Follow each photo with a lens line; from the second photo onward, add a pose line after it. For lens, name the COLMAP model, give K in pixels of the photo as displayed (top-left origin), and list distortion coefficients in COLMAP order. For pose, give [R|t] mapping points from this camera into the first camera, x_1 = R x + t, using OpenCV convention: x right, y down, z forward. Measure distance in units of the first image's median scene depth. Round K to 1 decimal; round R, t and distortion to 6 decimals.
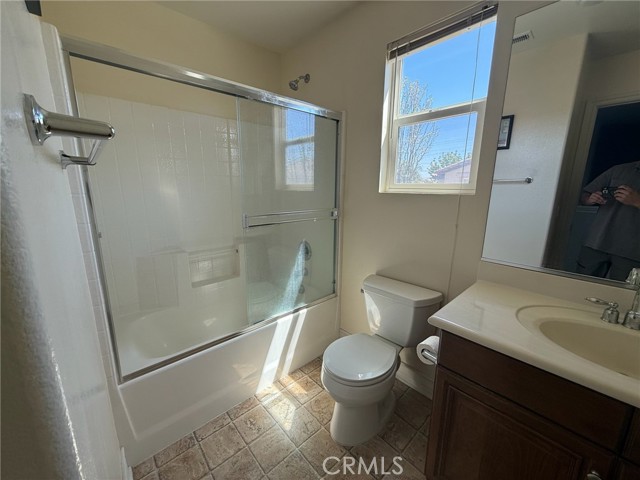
lens RADIAL K [[254.7, 0, 319.0], [0, 254.7, 240.3], [0, 0, 1]] dist [0.001310, 0.000189]
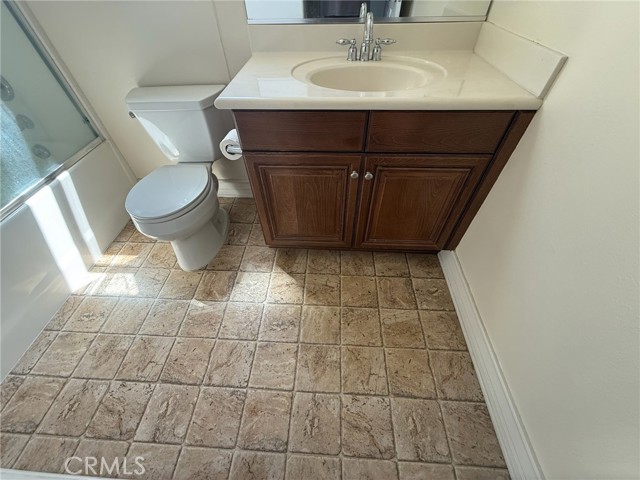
lens RADIAL K [[254.7, 0, 320.3], [0, 254.7, 240.3], [0, 0, 1]] dist [0.001310, 0.000189]
pose [[0.709211, -0.531565, 0.463096, 0.025386], [0.161738, 0.762036, 0.627010, 0.121402], [-0.686193, -0.369782, 0.626419, 0.032573]]
